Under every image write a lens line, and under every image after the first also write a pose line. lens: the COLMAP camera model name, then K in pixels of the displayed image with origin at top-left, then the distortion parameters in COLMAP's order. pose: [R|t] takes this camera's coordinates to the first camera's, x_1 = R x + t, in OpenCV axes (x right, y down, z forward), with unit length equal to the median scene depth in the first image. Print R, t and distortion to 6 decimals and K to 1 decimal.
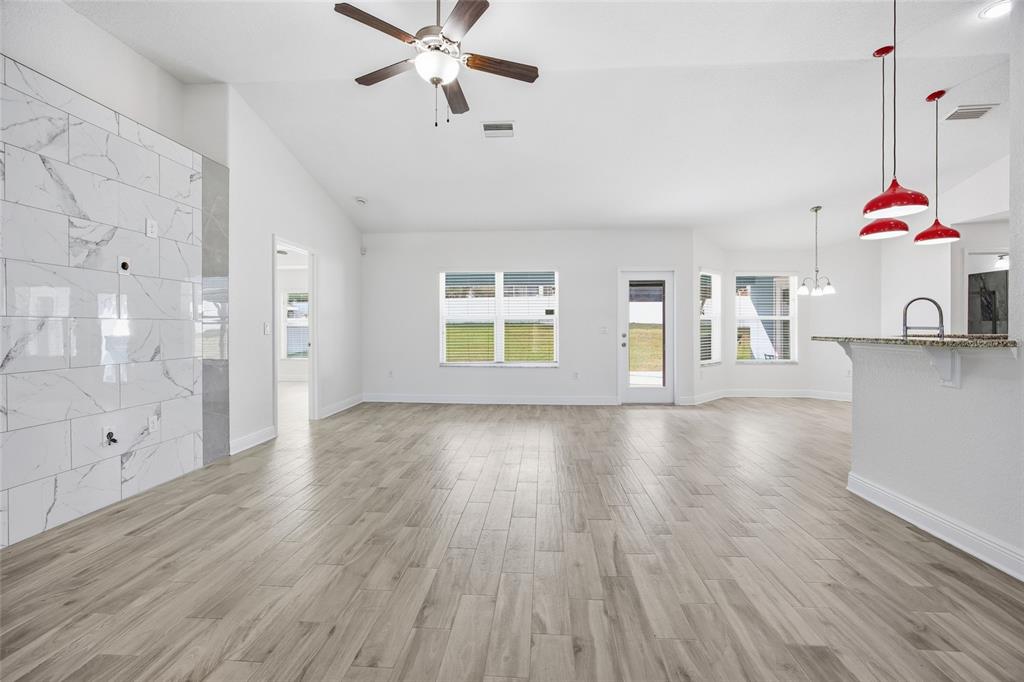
lens RADIAL K [[428.6, 0, 516.4], [0, 428.6, 326.3], [0, 0, 1]] dist [-0.022950, 0.007976]
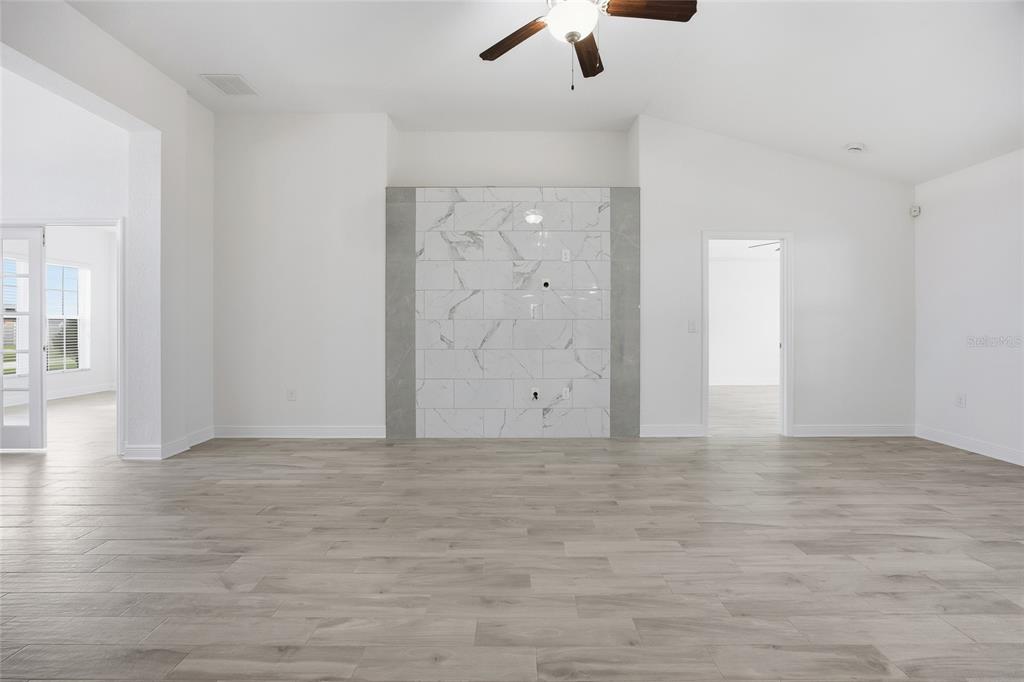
lens RADIAL K [[436.2, 0, 516.5], [0, 436.2, 322.0], [0, 0, 1]] dist [-0.026934, 0.008960]
pose [[0.074093, -0.009788, -0.997203, 0.588281], [0.001848, 0.999951, -0.009678, 0.005504], [0.997250, -0.001126, 0.074107, 0.727040]]
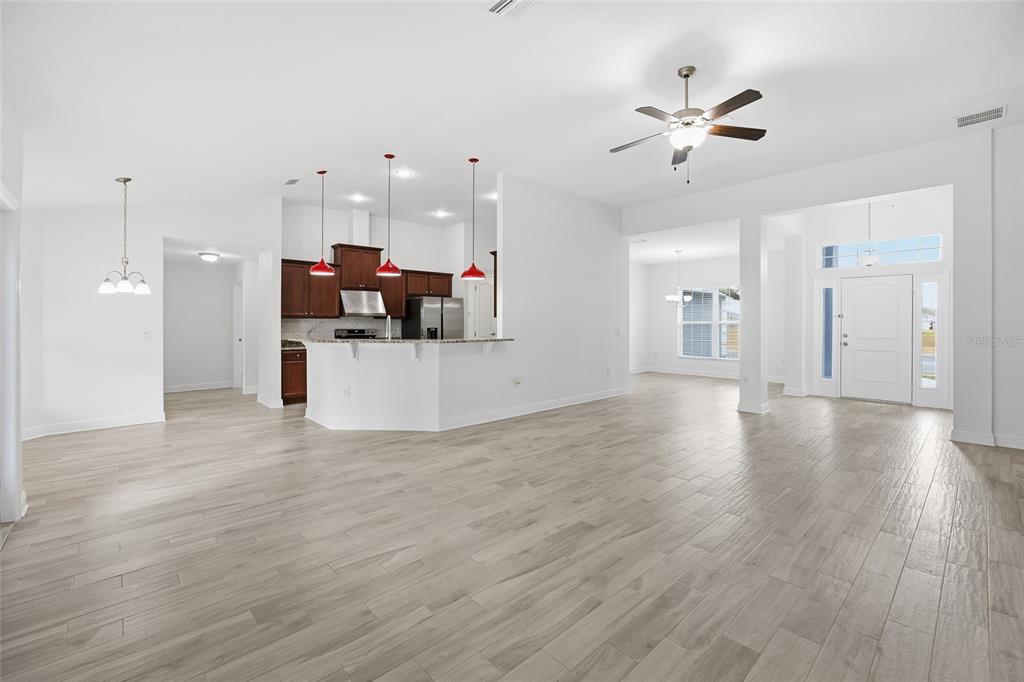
lens RADIAL K [[436.2, 0, 516.5], [0, 436.2, 322.0], [0, 0, 1]] dist [-0.026934, 0.008960]
pose [[-0.731029, 0.004047, 0.682334, -0.619280], [-0.003016, 0.999953, -0.009161, -0.034974], [-0.682339, -0.008755, -0.730983, 2.036924]]
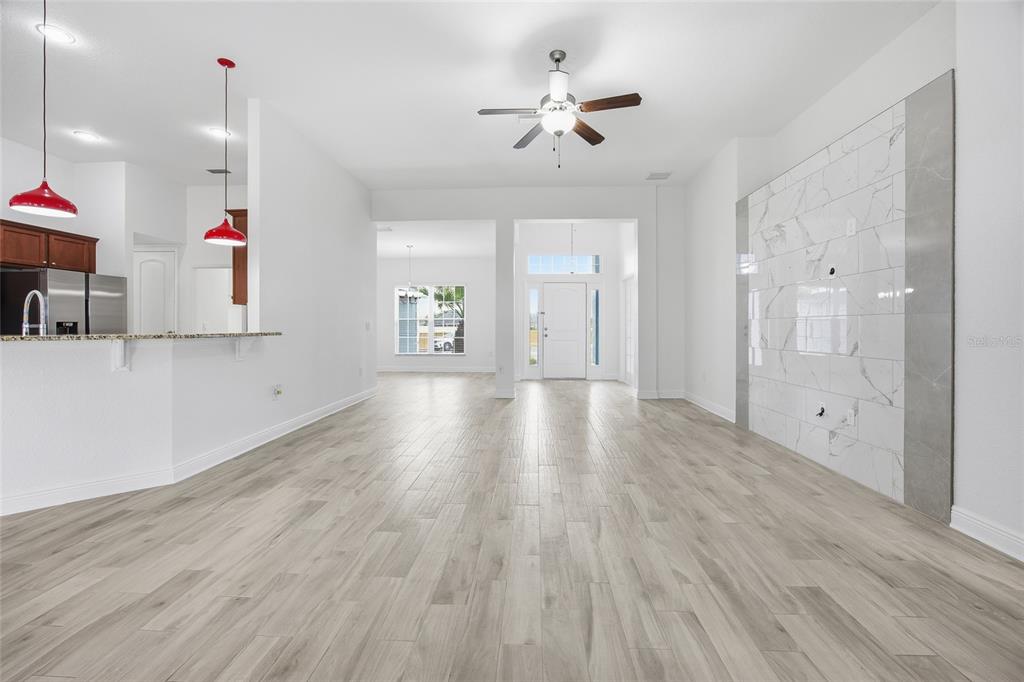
lens RADIAL K [[428.6, 0, 516.4], [0, 428.6, 326.3], [0, 0, 1]] dist [-0.022950, 0.007976]
pose [[-0.999868, 0.003931, -0.015735, -0.030350], [0.004005, 0.999981, -0.004680, 0.010975], [0.015717, -0.004742, -0.999865, 2.019560]]
